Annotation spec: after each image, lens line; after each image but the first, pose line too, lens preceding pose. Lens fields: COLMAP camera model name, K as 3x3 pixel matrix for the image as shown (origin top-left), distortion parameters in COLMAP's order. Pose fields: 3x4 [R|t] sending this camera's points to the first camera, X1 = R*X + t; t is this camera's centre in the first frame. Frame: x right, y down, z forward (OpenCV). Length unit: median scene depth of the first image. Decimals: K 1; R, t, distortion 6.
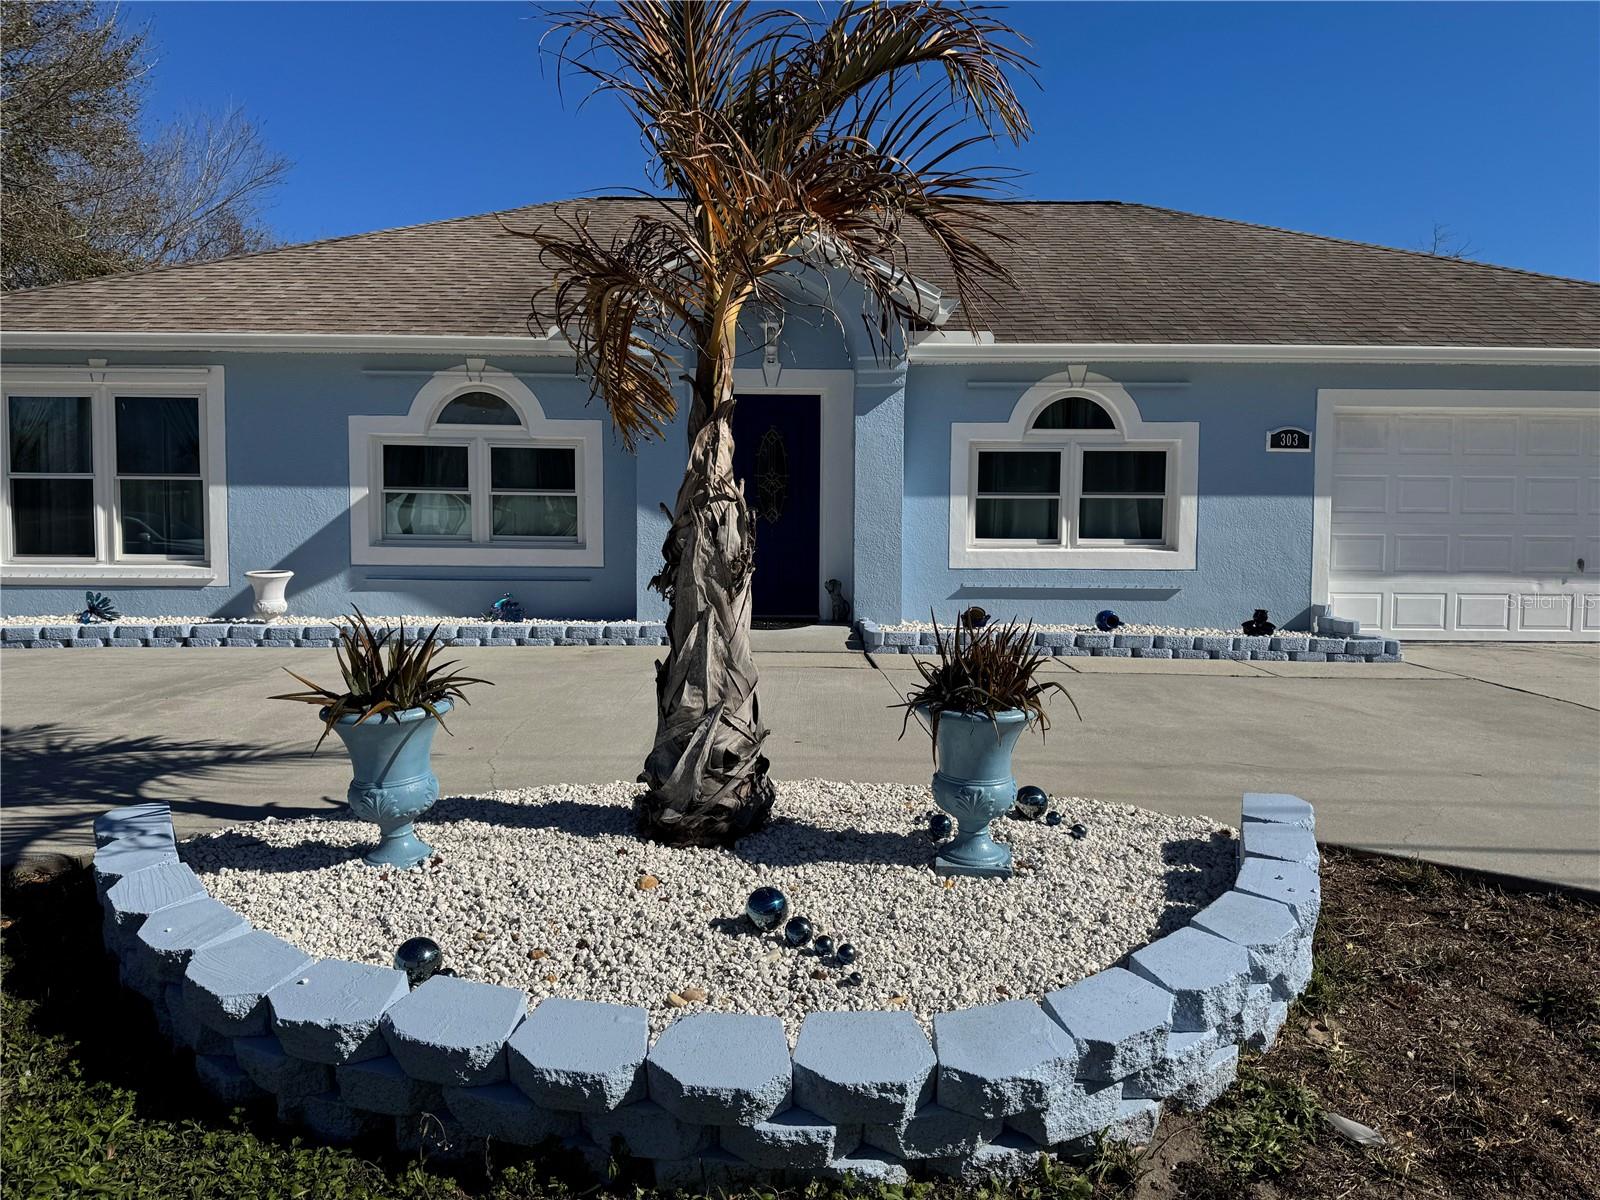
lens RADIAL K [[1101.7, 0, 790.4], [0, 1101.7, 608.1], [0, 0, 1]] dist [0.043405, -0.039041]
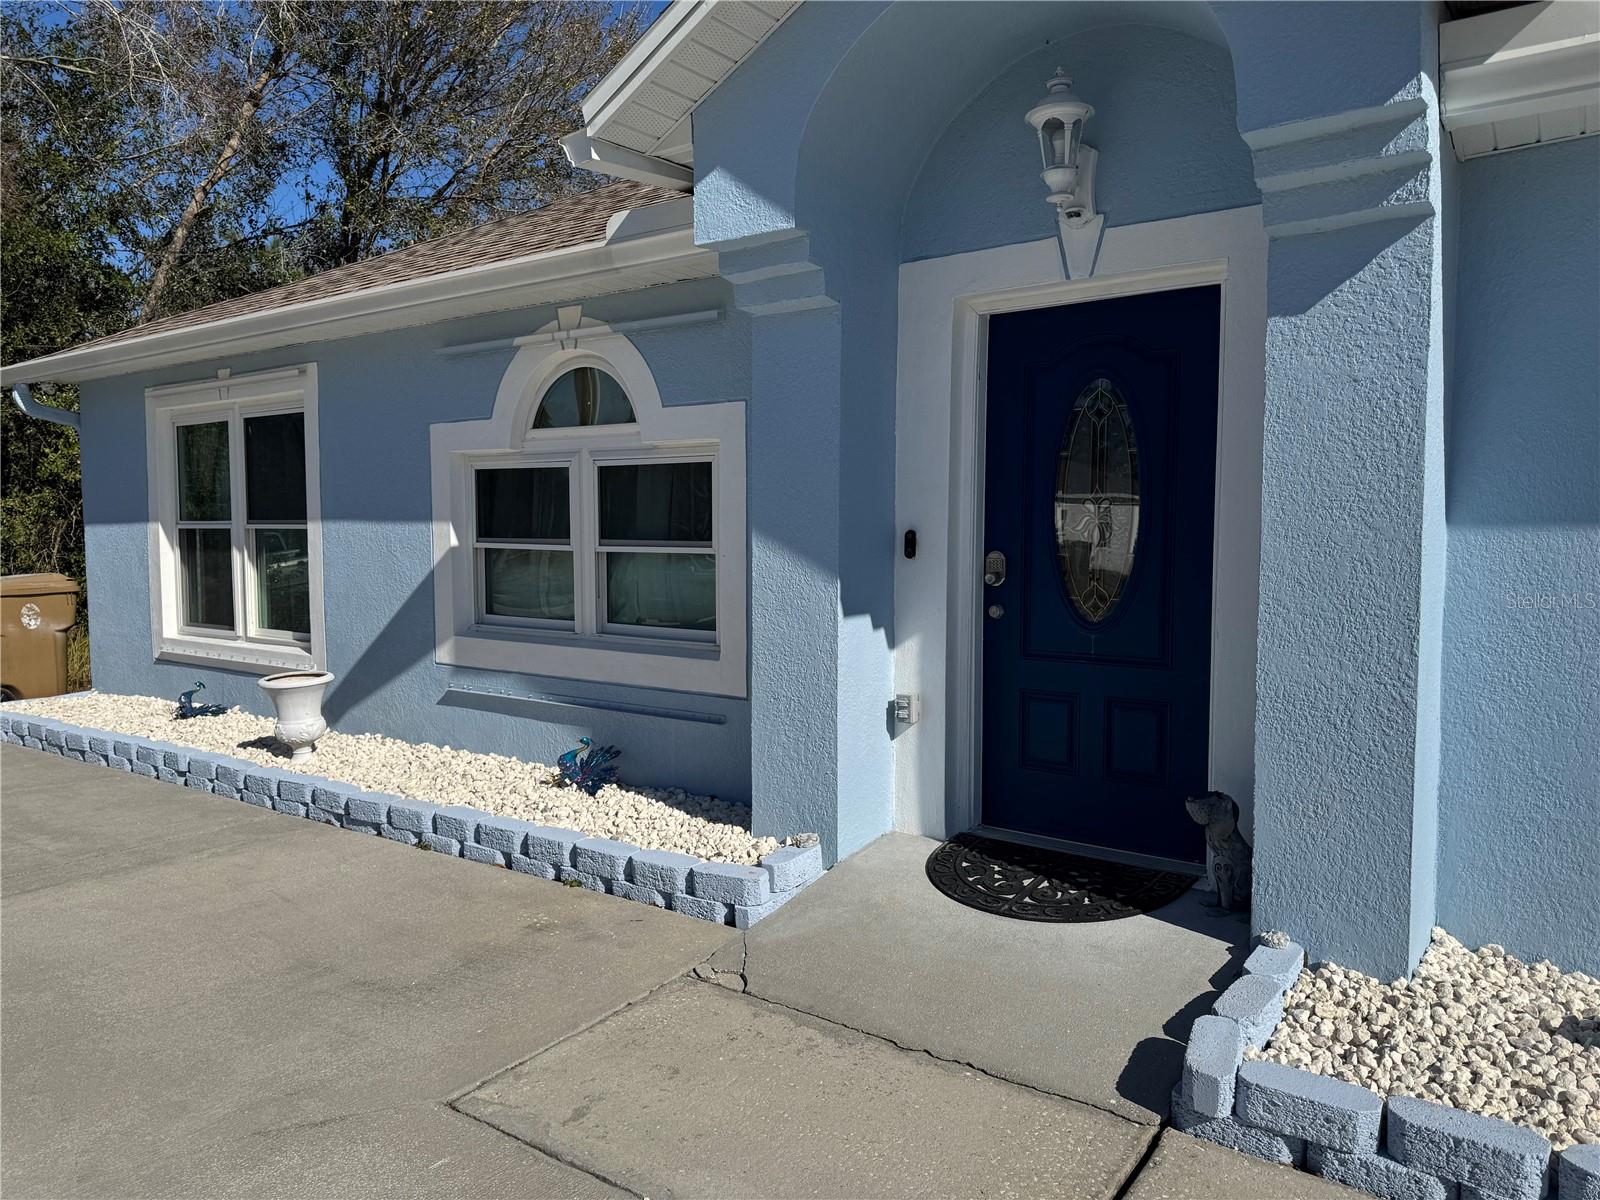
lens RADIAL K [[1101.7, 0, 808.1], [0, 1101.7, 625.5], [0, 0, 1]] dist [0.043405, -0.039041]
pose [[0.812040, 0.043568, -0.581973, 0.138106], [-0.029082, 0.998991, 0.034209, -0.088072], [0.582877, -0.010854, 0.812488, 0.615132]]
